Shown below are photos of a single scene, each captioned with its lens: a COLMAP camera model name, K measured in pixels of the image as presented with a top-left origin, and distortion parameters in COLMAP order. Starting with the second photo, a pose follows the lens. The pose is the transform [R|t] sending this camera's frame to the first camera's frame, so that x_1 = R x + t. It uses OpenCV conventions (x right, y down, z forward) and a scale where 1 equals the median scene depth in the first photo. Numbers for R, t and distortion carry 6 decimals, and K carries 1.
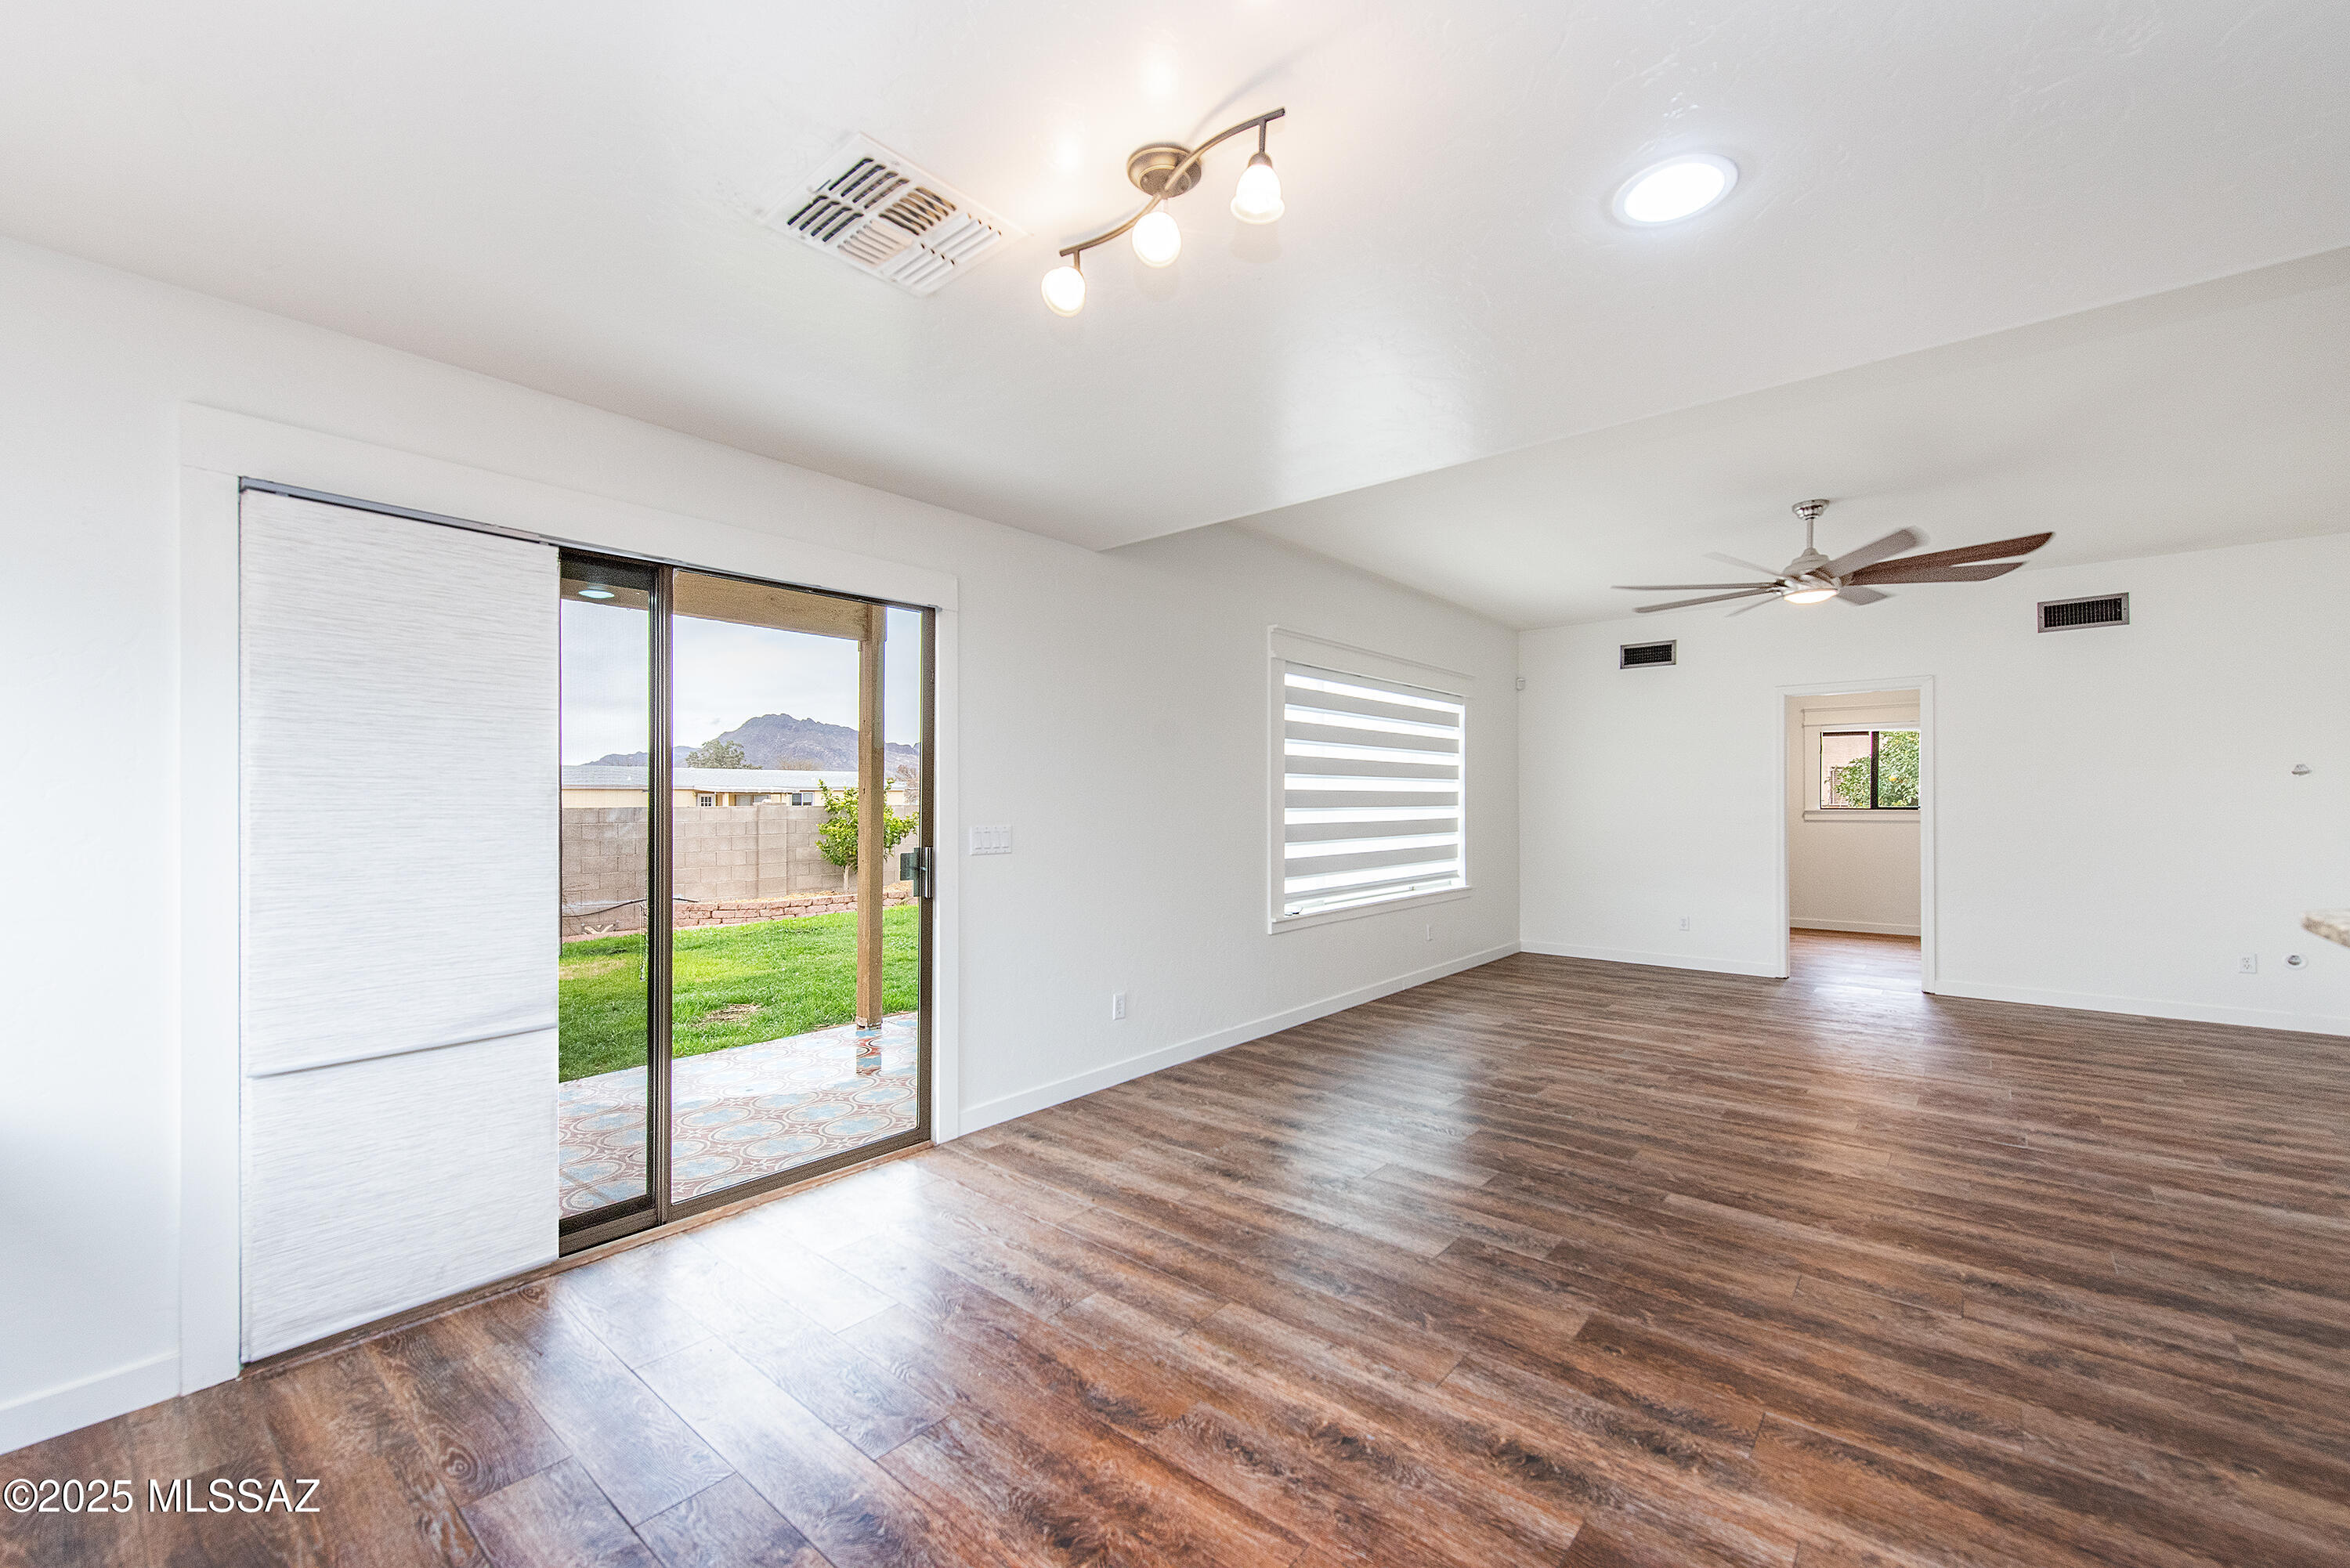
lens RADIAL K [[931.5, 0, 1215.4], [0, 931.5, 789.2], [0, 0, 1]] dist [0.010943, -0.001617]
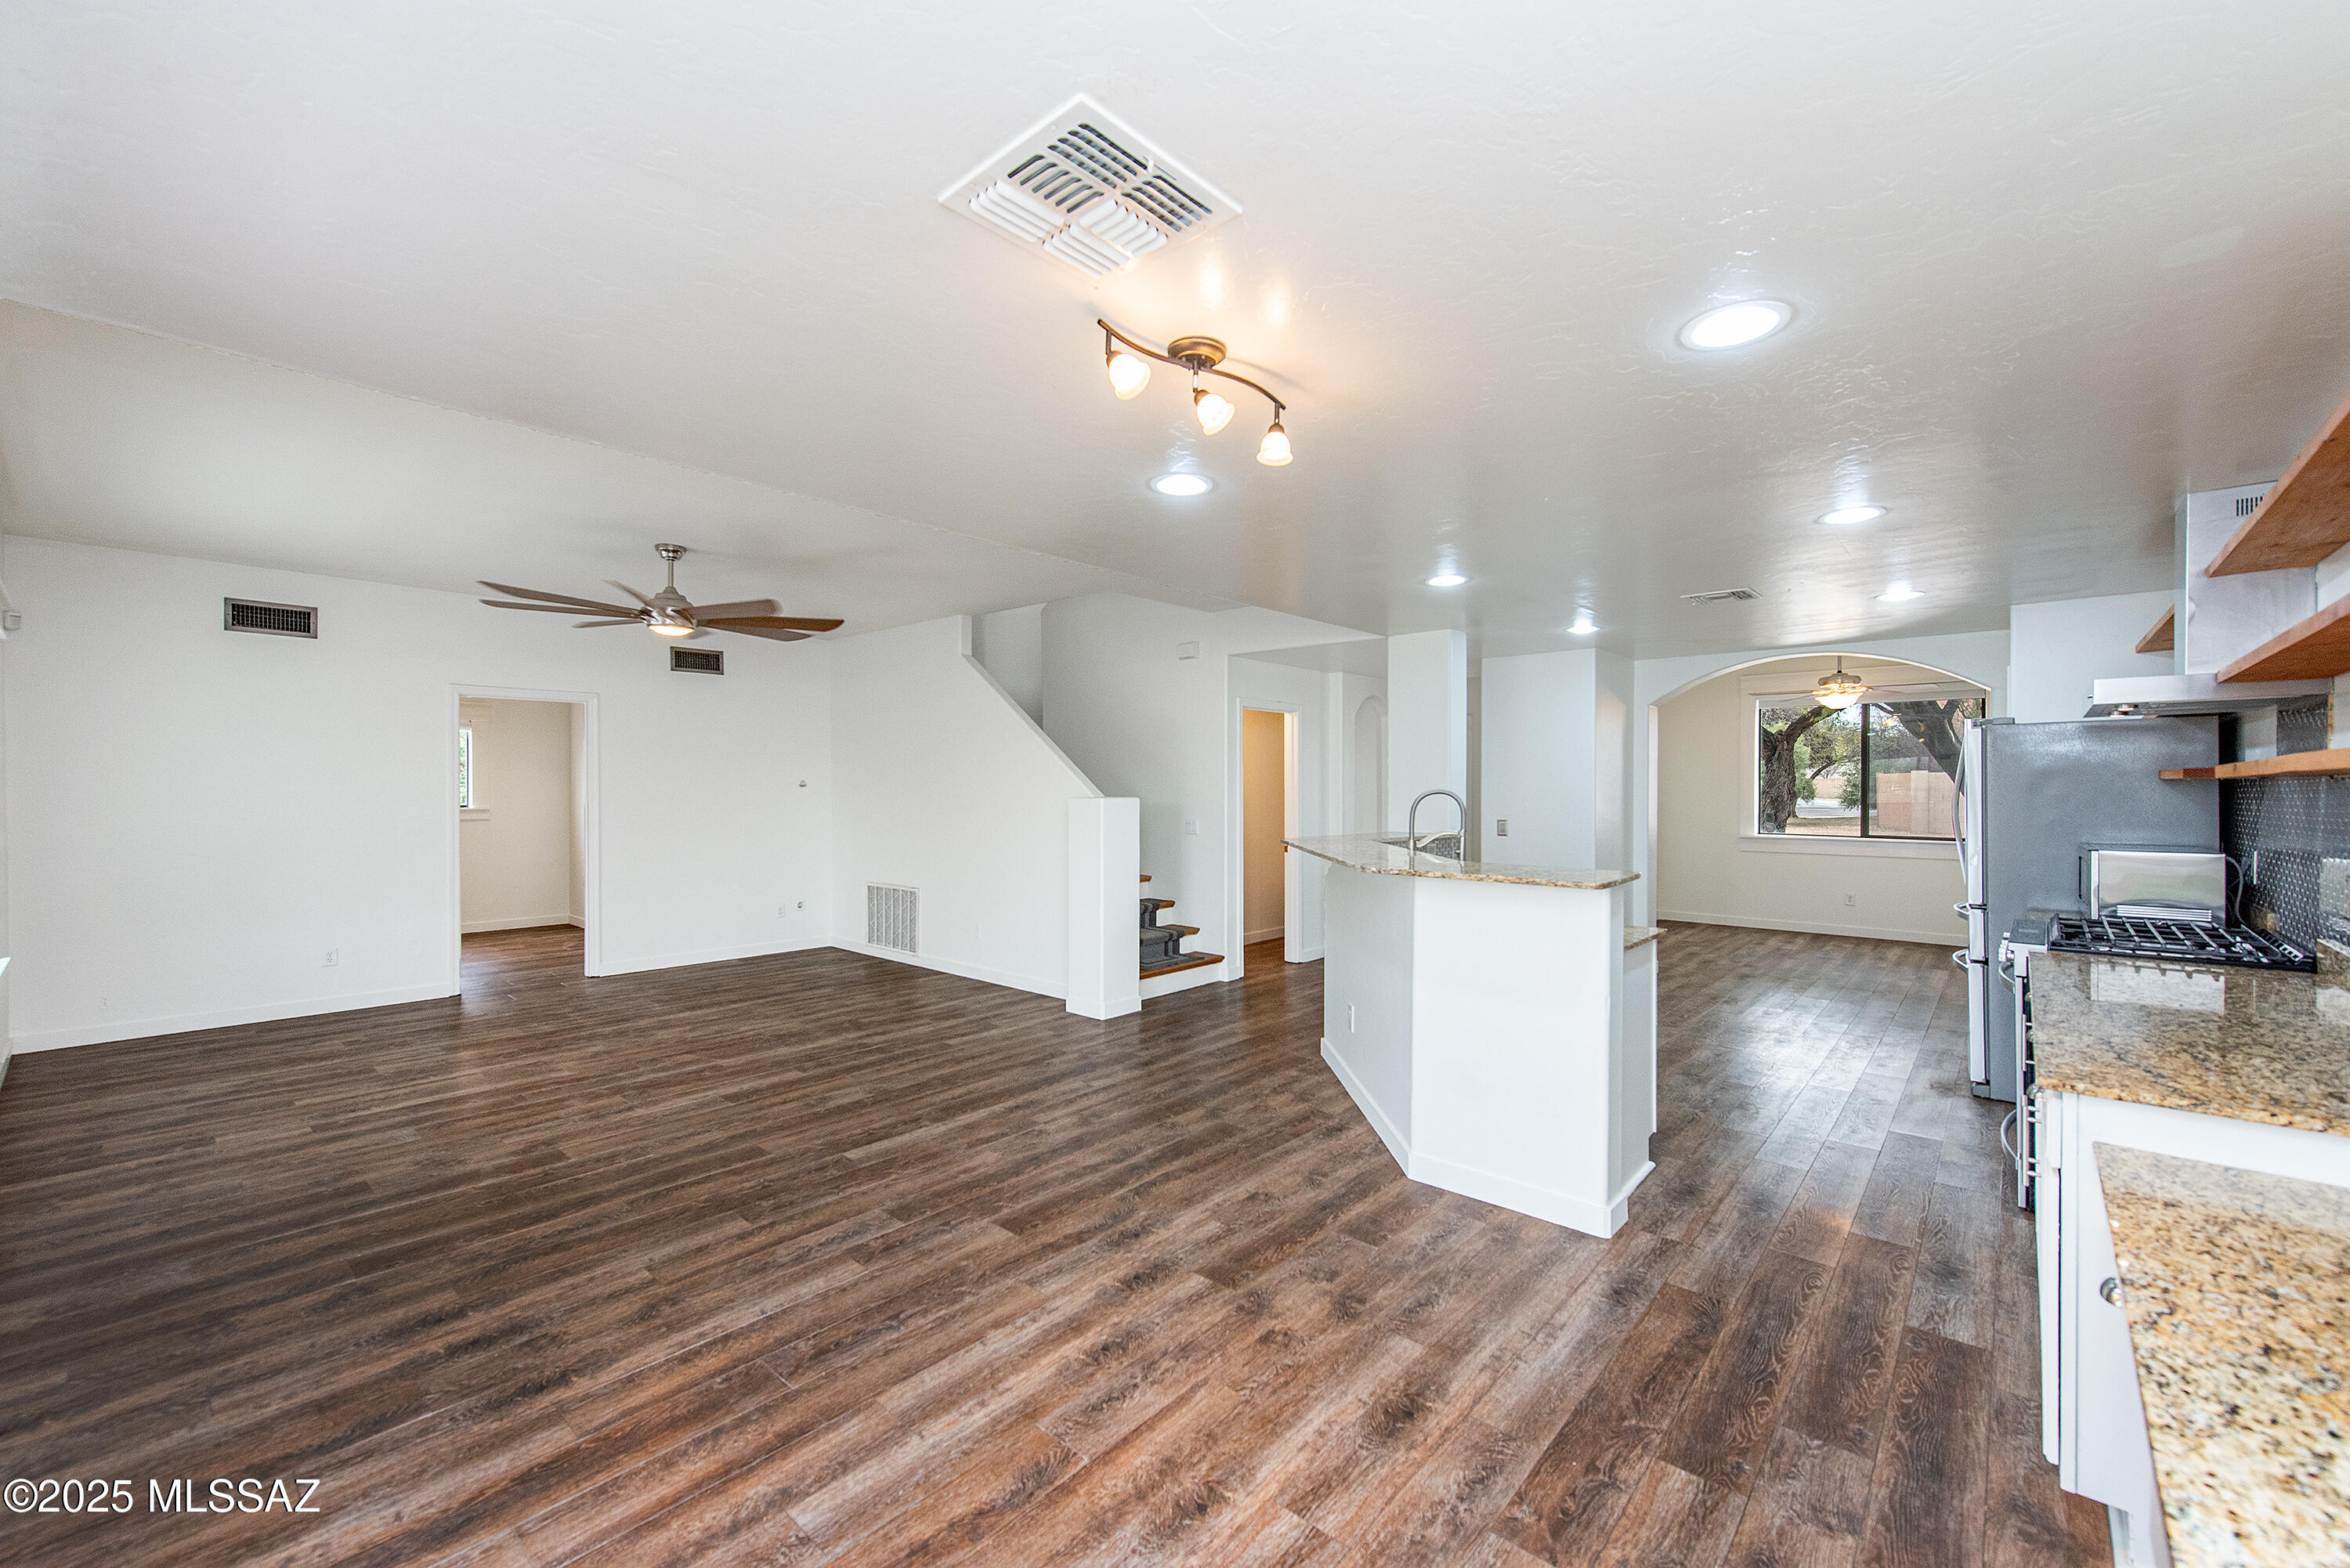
lens RADIAL K [[931.5, 0, 1184.0], [0, 931.5, 782.3], [0, 0, 1]] dist [0.010943, -0.001617]
pose [[0.043305, 0.008469, 0.999026, -0.853201], [-0.020145, 0.999768, -0.007603, -0.055085], [-0.998859, -0.019796, 0.043466, 0.635285]]
